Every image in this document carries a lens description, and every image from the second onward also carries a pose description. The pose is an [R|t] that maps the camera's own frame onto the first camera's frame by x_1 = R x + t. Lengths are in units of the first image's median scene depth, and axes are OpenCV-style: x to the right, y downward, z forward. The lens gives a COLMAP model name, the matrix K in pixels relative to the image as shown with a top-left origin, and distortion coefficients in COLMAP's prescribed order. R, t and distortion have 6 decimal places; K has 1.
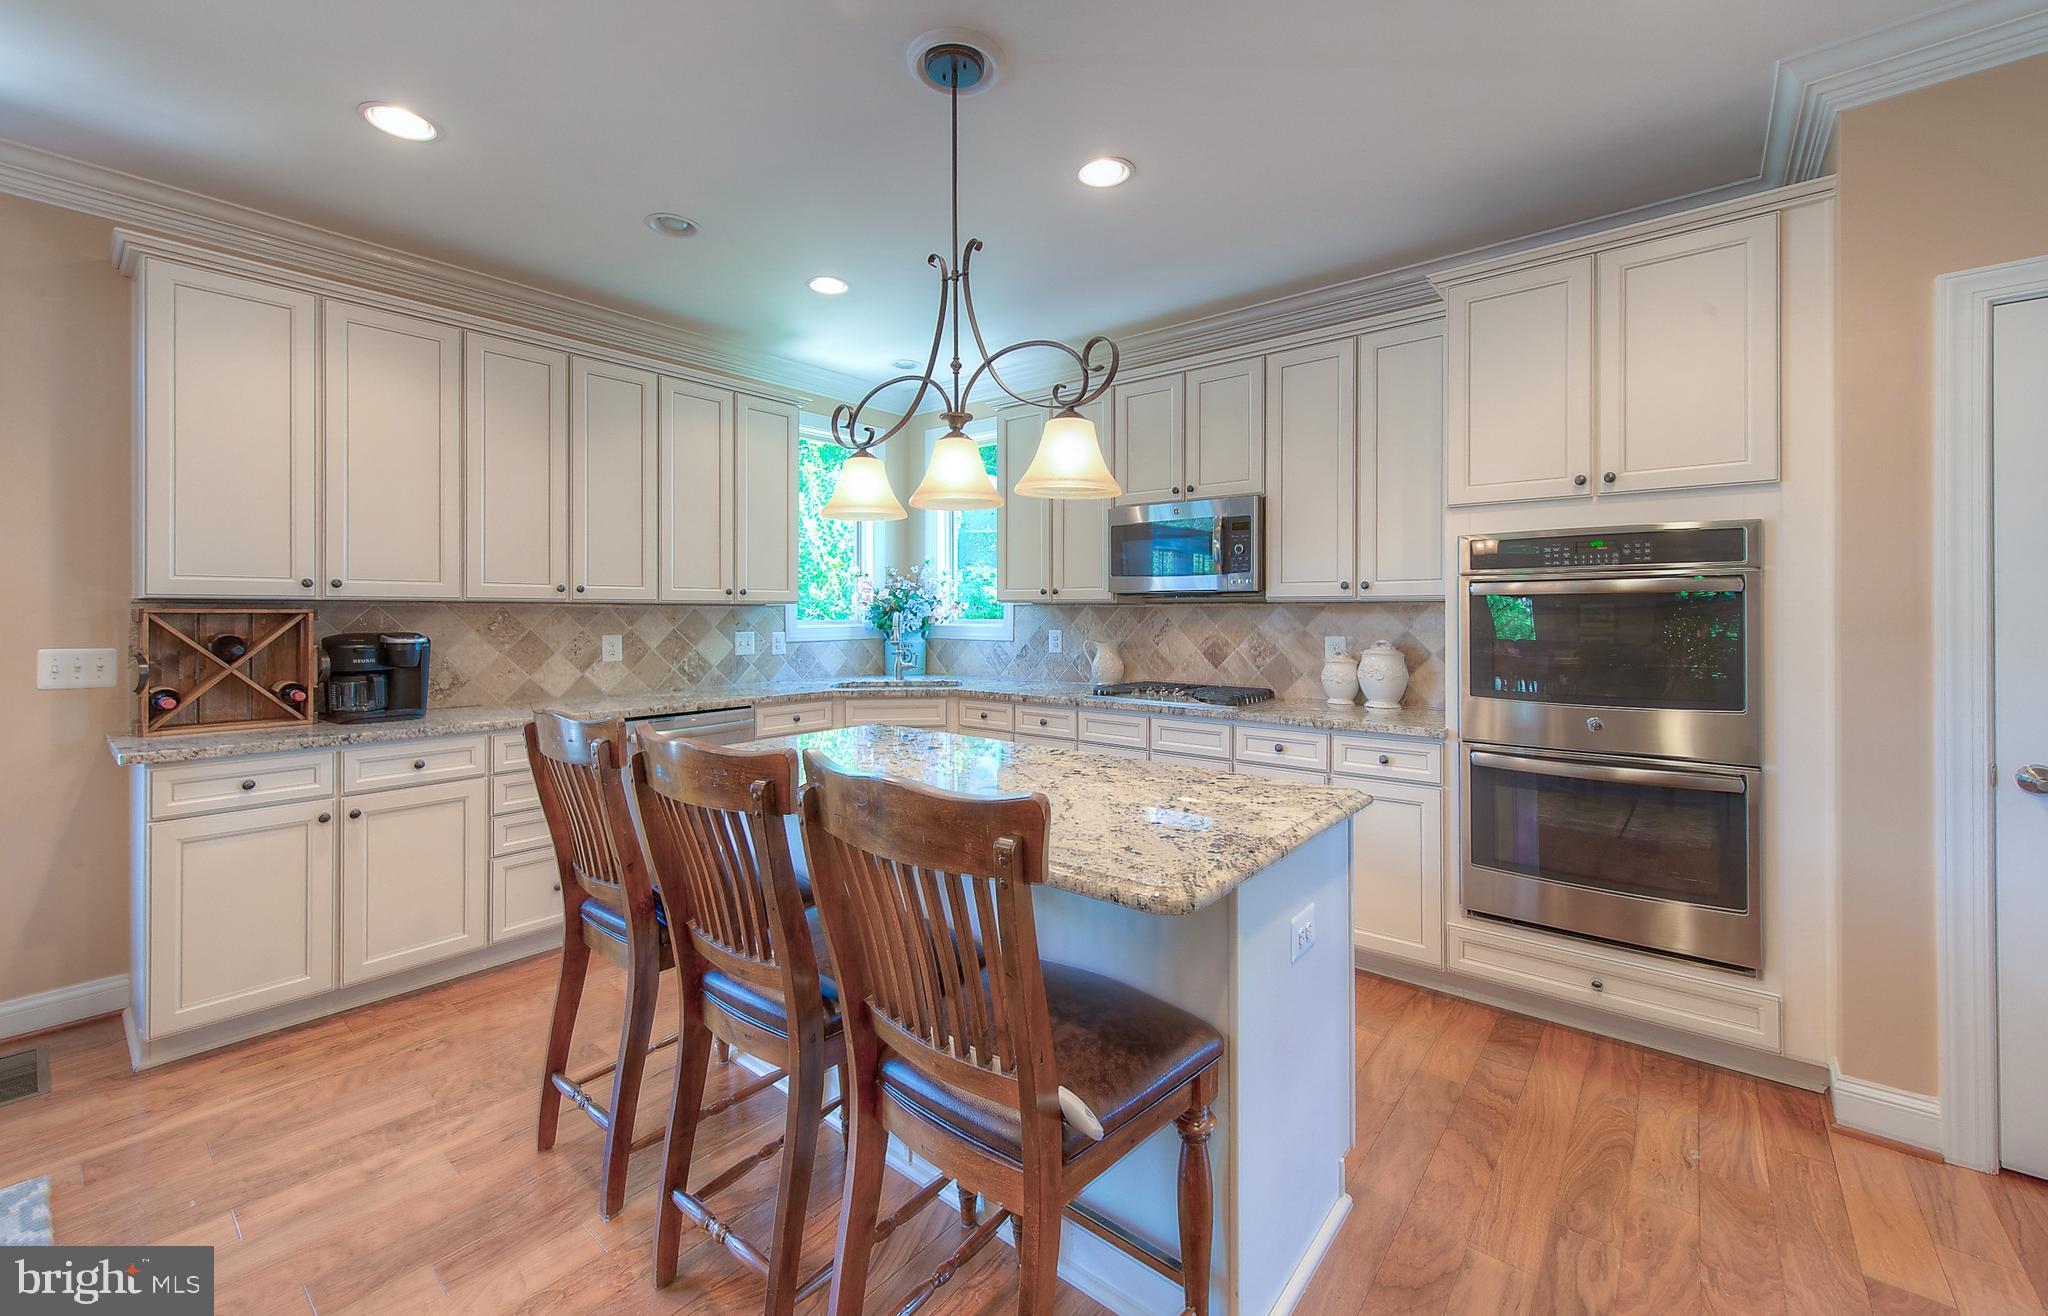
lens RADIAL K [[800.8, 0, 1036.9], [0, 800.8, 614.7], [0, 0, 1]] dist [0.000643, -0.000068]
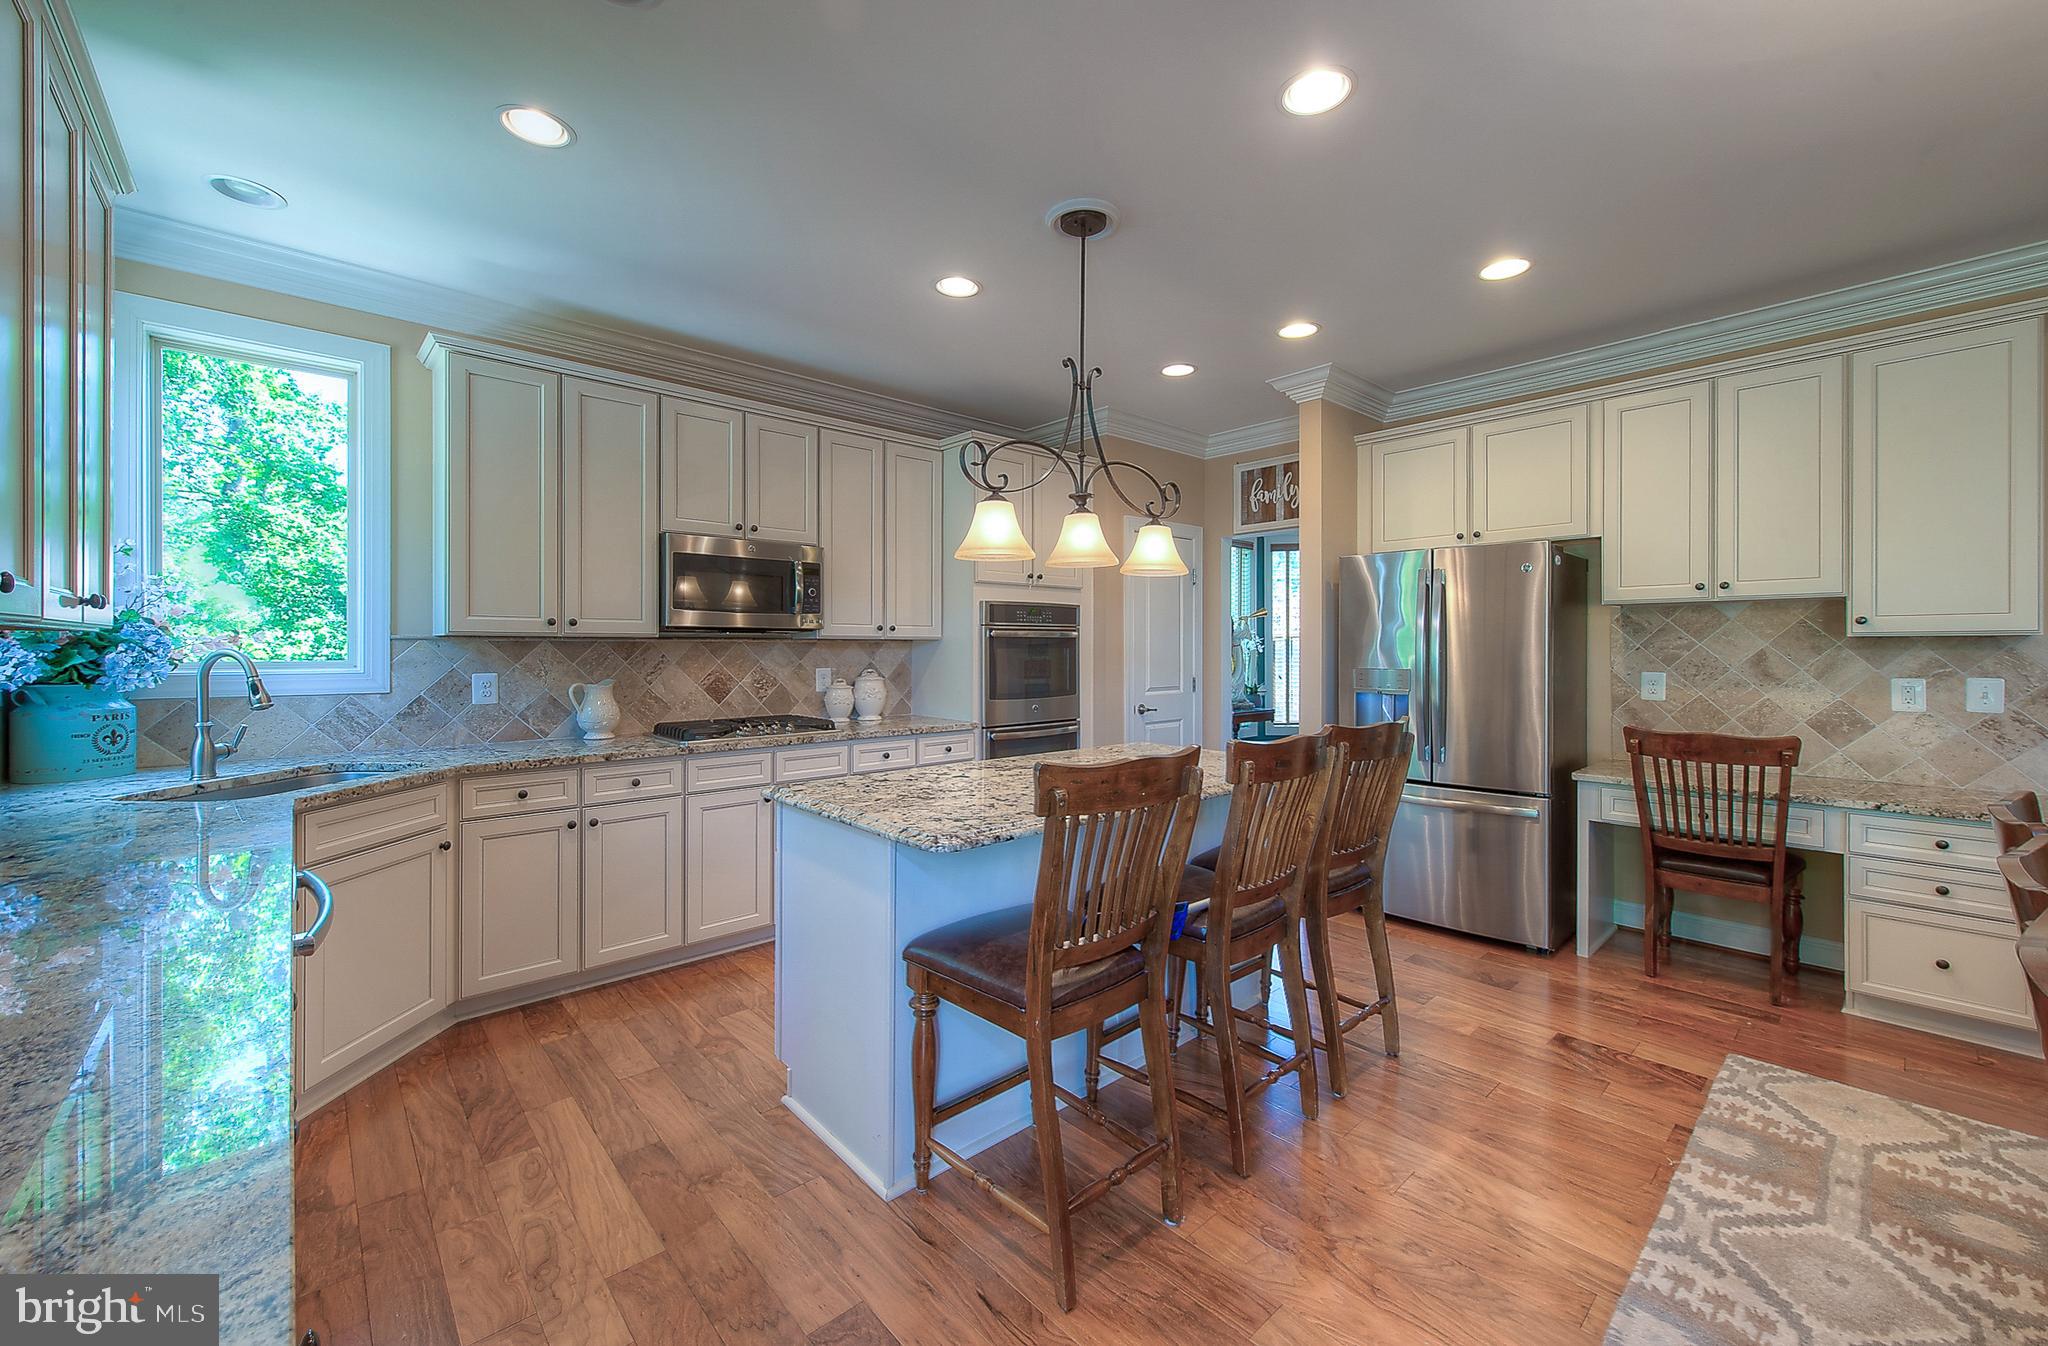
lens RADIAL K [[797.5, 0, 1014.8], [0, 797.5, 651.6], [0, 0, 1]] dist [-0.001562, -0.000392]
pose [[0.161636, -0.005045, 0.986838, -0.775974], [0.005323, 0.999977, 0.004241, -0.001346], [-0.986836, 0.004567, 0.161659, 0.503703]]
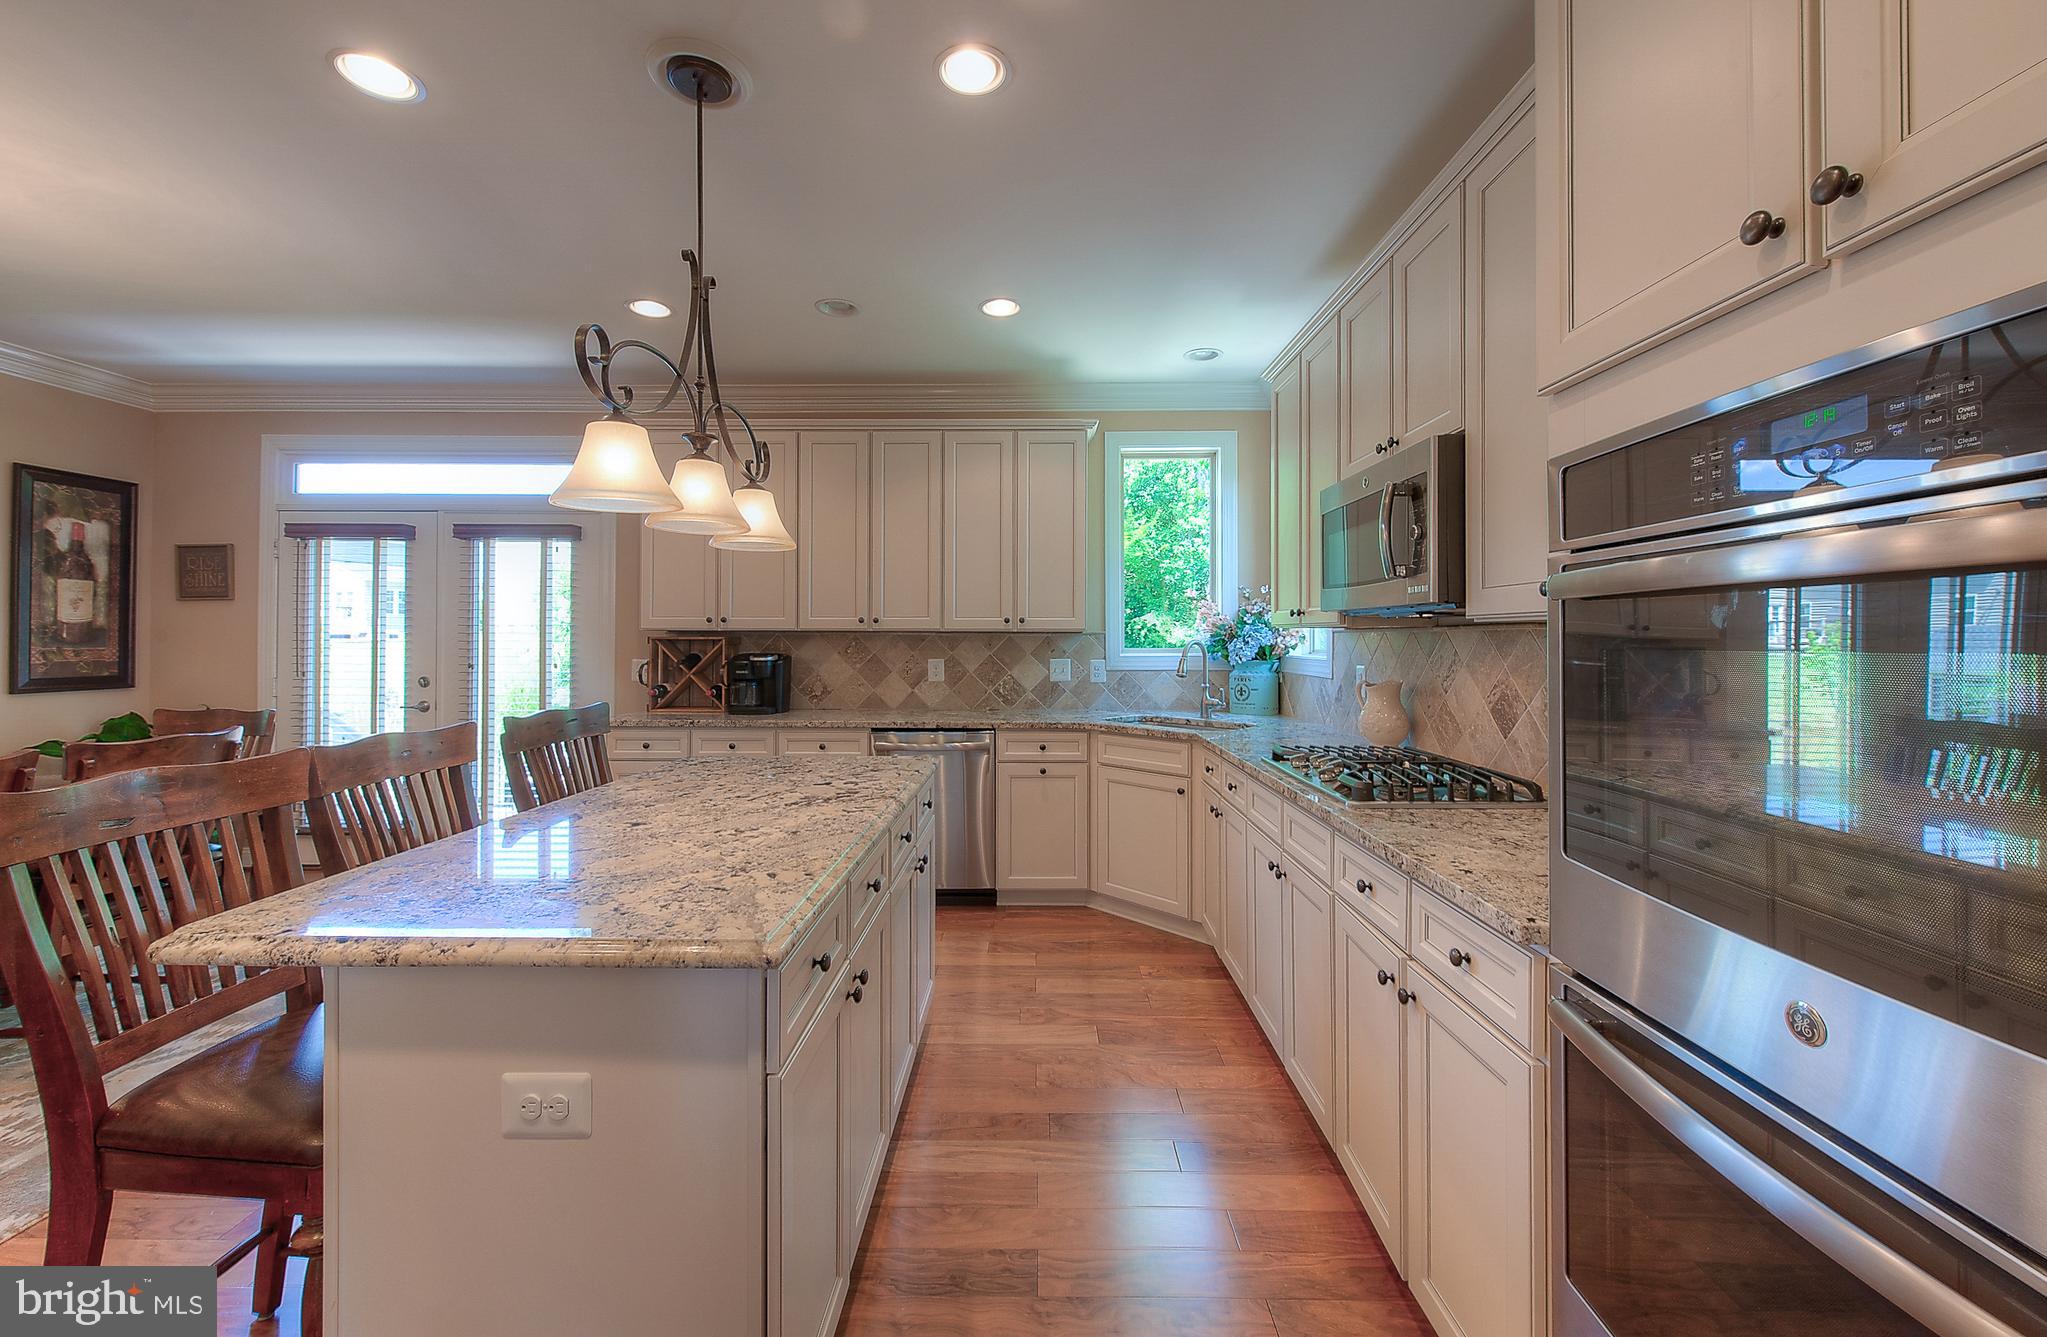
lens RADIAL K [[807.9, 0, 1024.9], [0, 807.9, 630.2], [0, 0, 1]] dist [0.007805, -0.000048]
pose [[0.616083, -0.006539, -0.787654, 0.512339], [-0.005389, 0.999907, -0.012515, -0.002375], [0.787663, 0.011955, 0.615990, 0.392997]]
